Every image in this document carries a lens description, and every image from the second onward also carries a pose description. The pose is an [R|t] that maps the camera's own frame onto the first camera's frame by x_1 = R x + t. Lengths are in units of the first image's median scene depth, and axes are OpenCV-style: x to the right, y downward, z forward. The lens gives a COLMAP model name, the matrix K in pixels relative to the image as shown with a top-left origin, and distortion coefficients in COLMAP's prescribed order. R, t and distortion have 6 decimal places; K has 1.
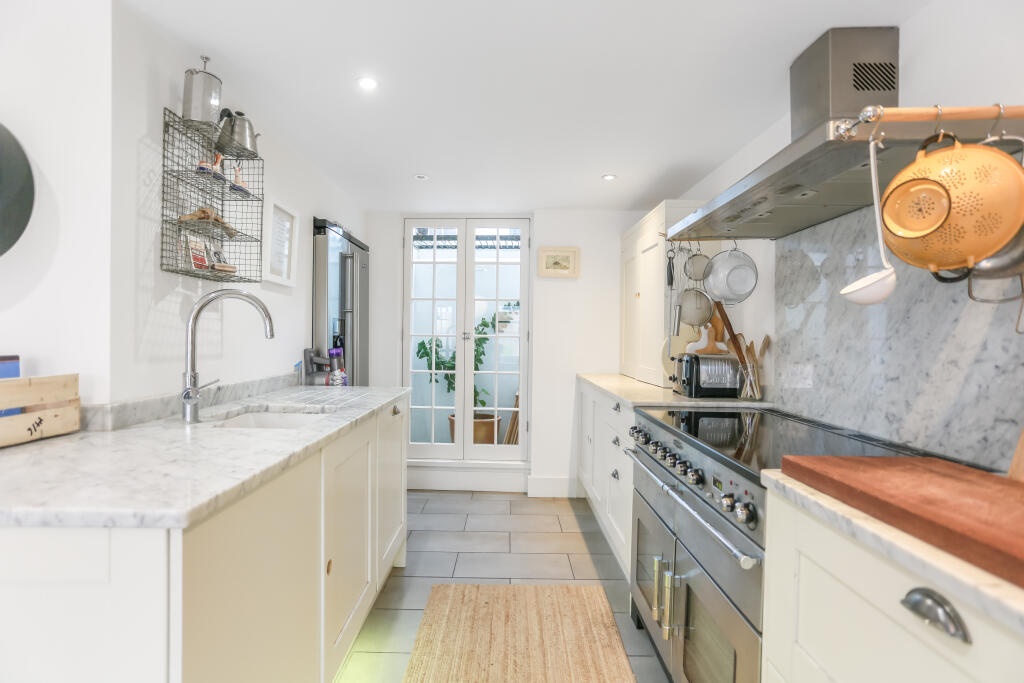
lens RADIAL K [[521.4, 0, 509.9], [0, 521.4, 340.5], [0, 0, 1]] dist [-0.043948, 0.028668]
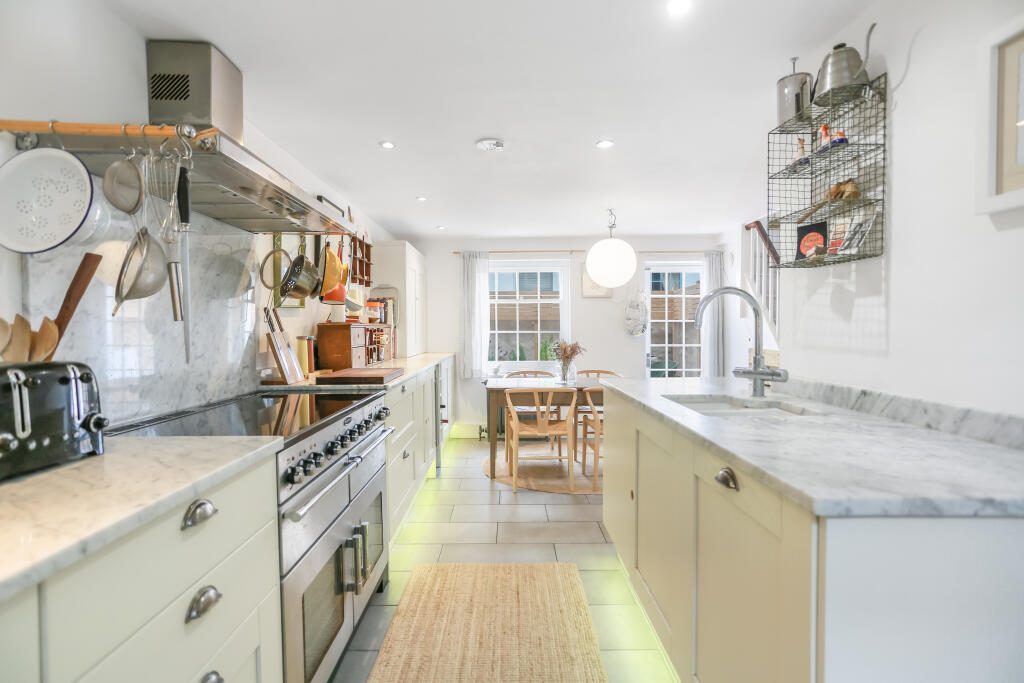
lens RADIAL K [[521.4, 0, 511.4], [0, 521.4, 342.4], [0, 0, 1]] dist [-0.043948, 0.028668]
pose [[-0.999909, -0.006452, -0.011851, -0.013130], [-0.006869, 0.999348, 0.035446, -0.009969], [0.011615, 0.035524, -0.999301, 2.033738]]
